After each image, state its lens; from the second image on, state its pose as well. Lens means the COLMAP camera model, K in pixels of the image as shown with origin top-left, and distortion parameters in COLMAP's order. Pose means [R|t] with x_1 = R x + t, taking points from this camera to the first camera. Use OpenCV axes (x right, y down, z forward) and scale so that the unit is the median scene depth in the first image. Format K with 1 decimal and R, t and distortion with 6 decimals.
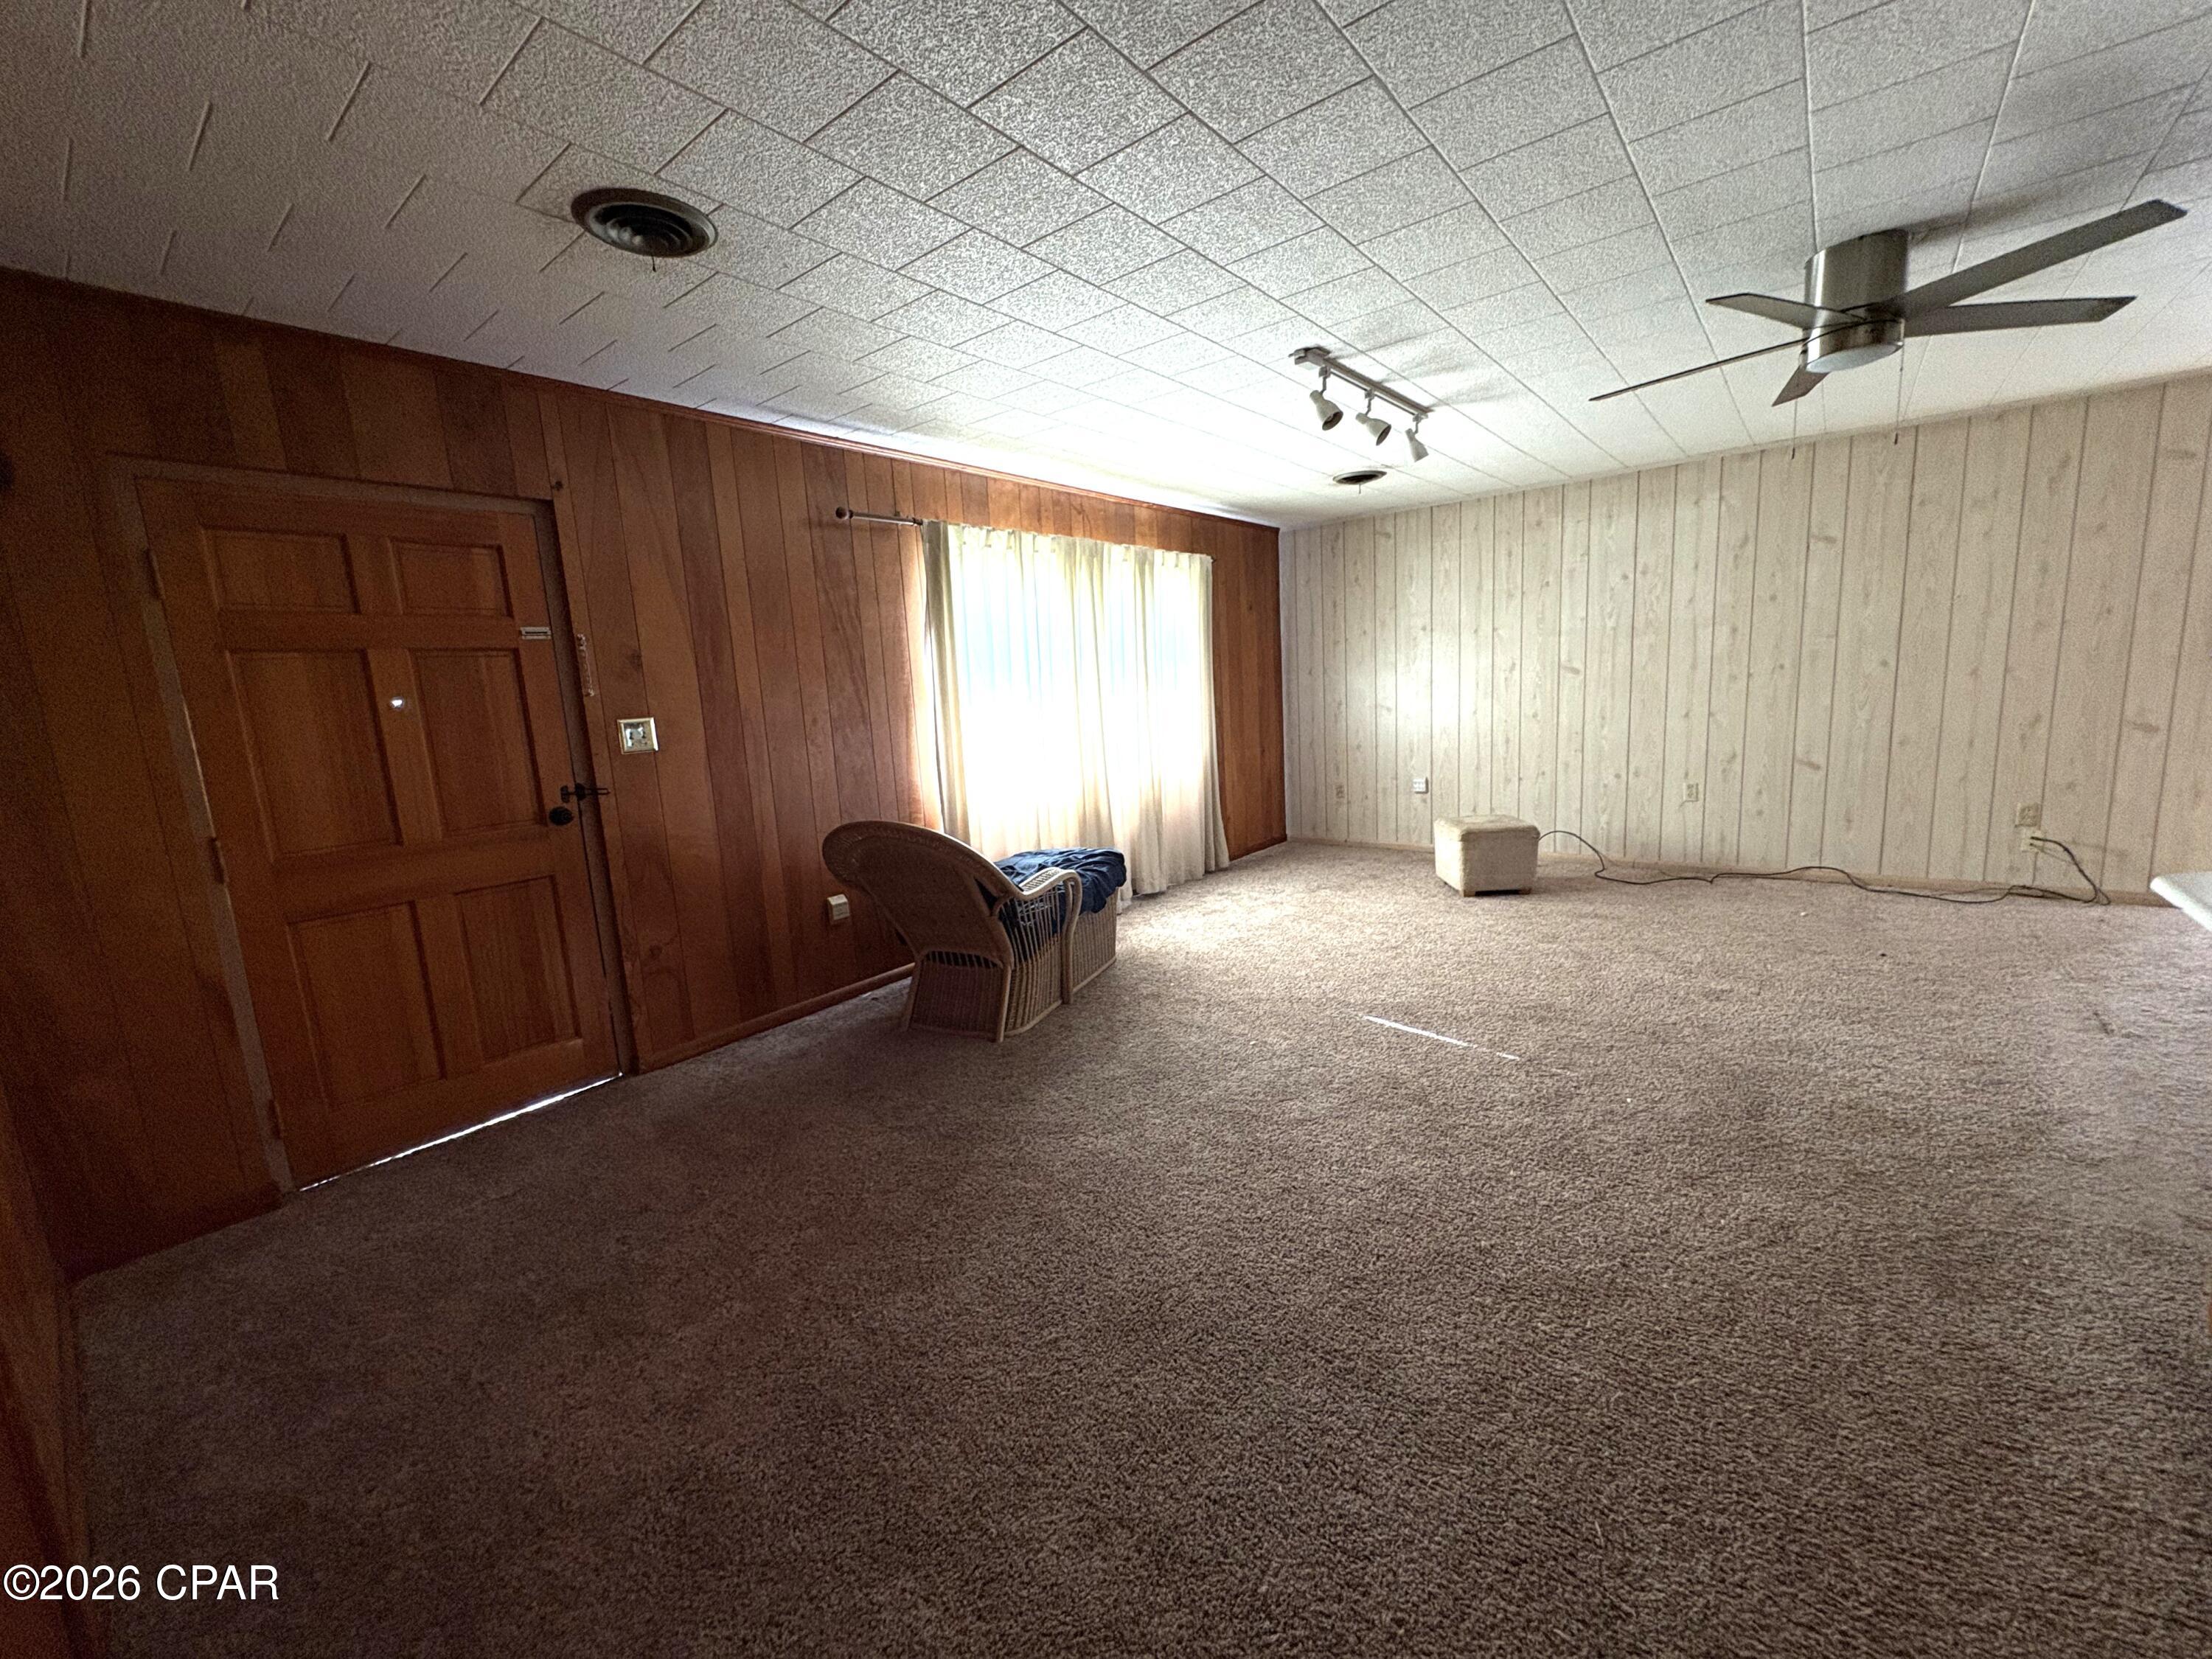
lens RADIAL K [[876.6, 0, 1106.0], [0, 876.6, 829.5], [0, 0, 1]] dist [0.002499, 0.000158]
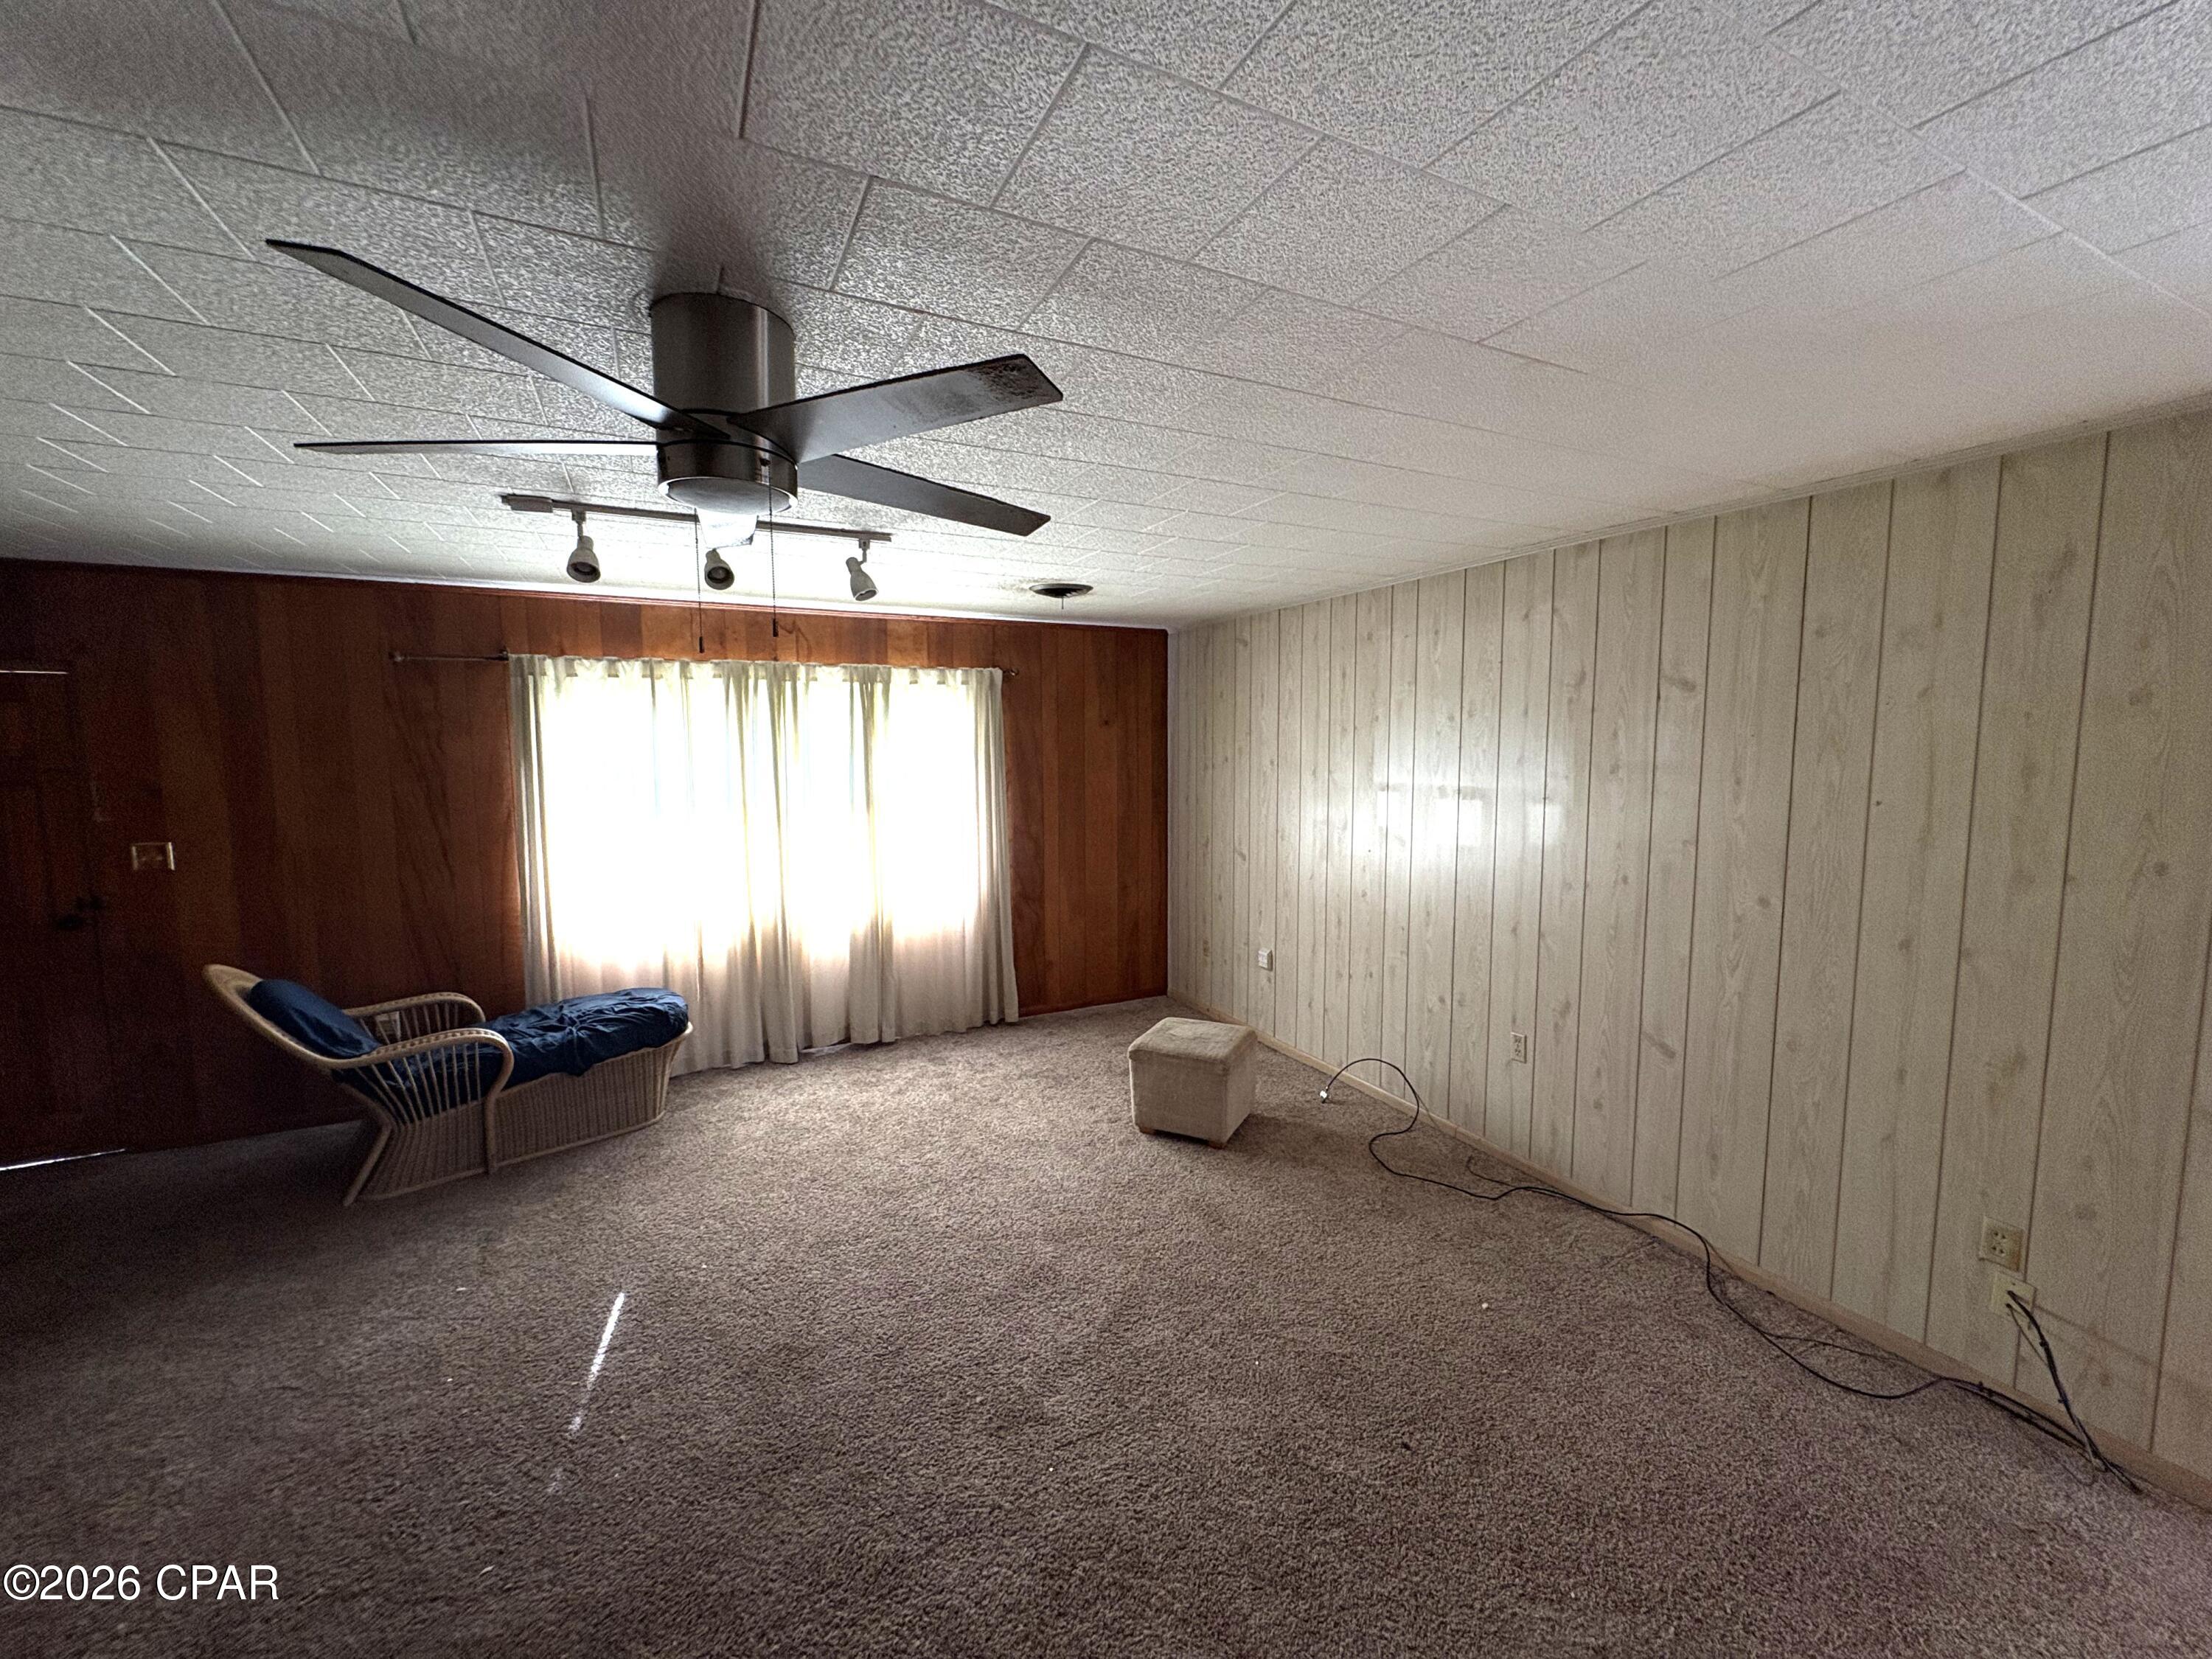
lens RADIAL K [[879.5, 0, 1105.9], [0, 879.5, 826.4], [0, 0, 1]] dist [-0.001440, 0.000029]
pose [[0.910576, 0.090675, -0.403274, 0.686254], [-0.112690, 0.993142, -0.031143, -0.163370], [0.397684, 0.073803, 0.914549, 0.286053]]
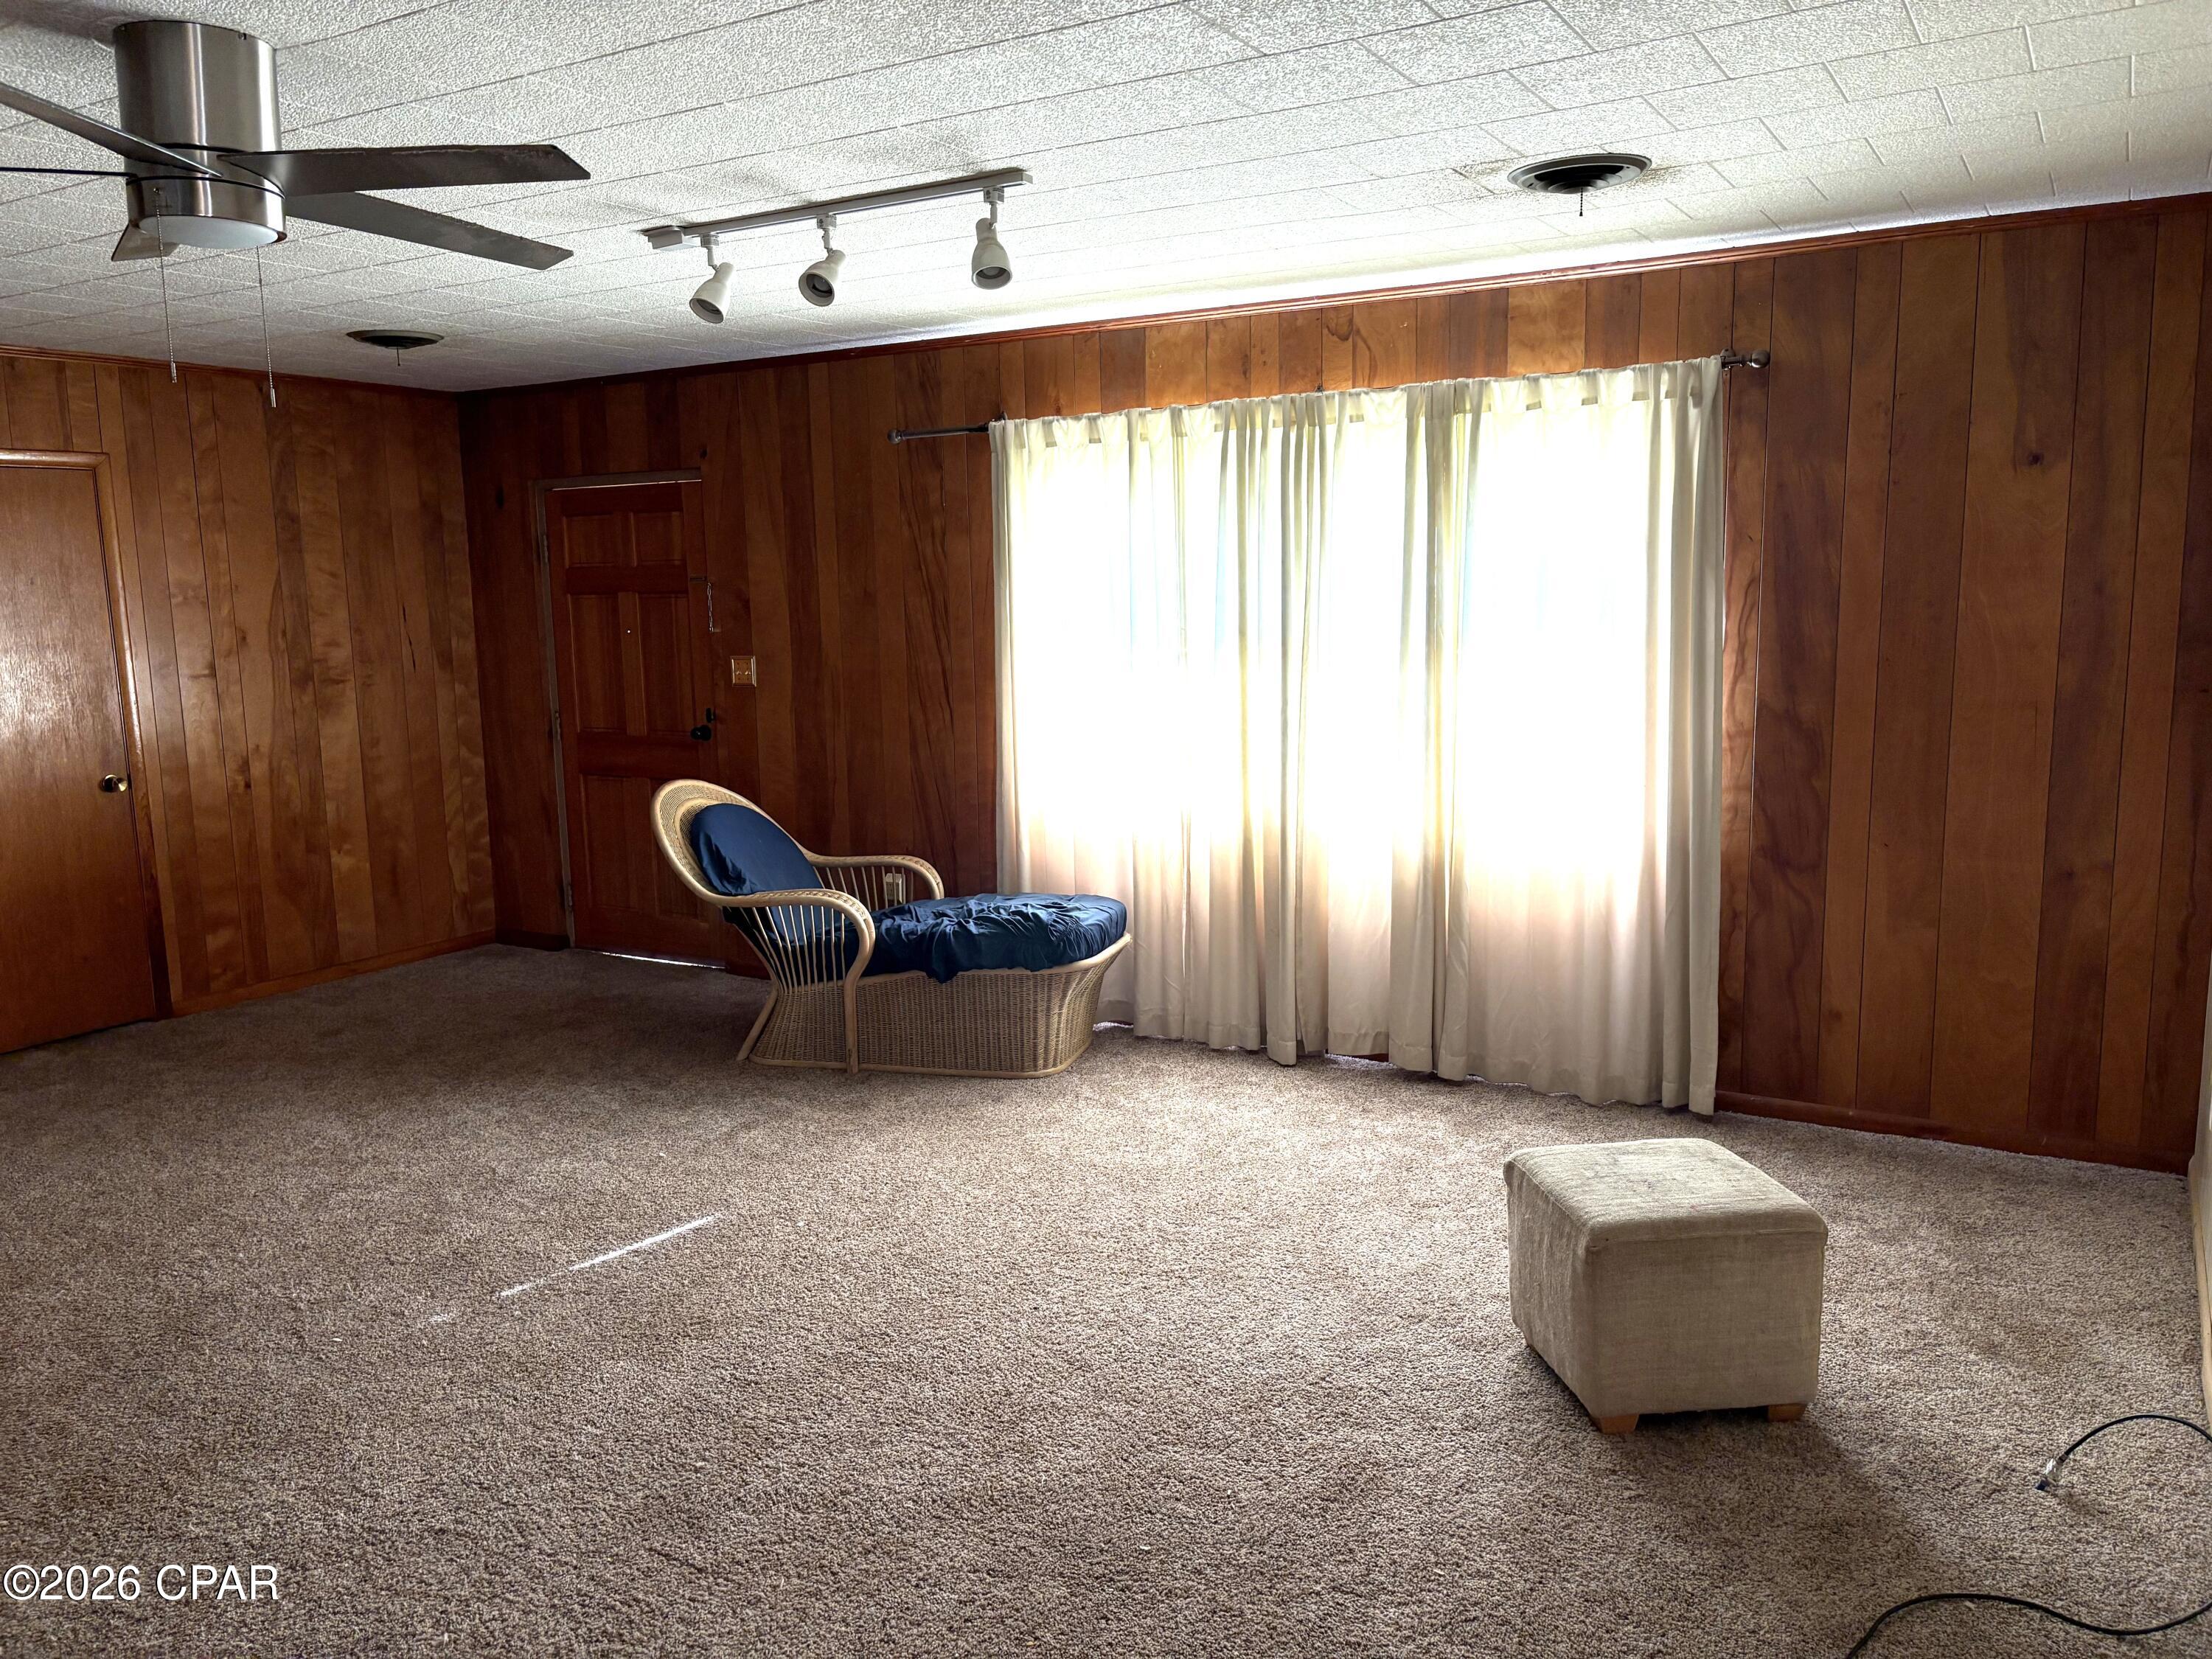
lens RADIAL K [[1676.1, 0, 1106.0], [0, 1676.1, 829.5], [0, 0, 1]] dist [0.039838, -0.001922]
pose [[0.141187, 0.194034, -0.970782, 1.039178], [-0.151491, 0.973290, 0.172503, -0.223002], [0.978323, 0.122709, 0.166811, 0.721734]]
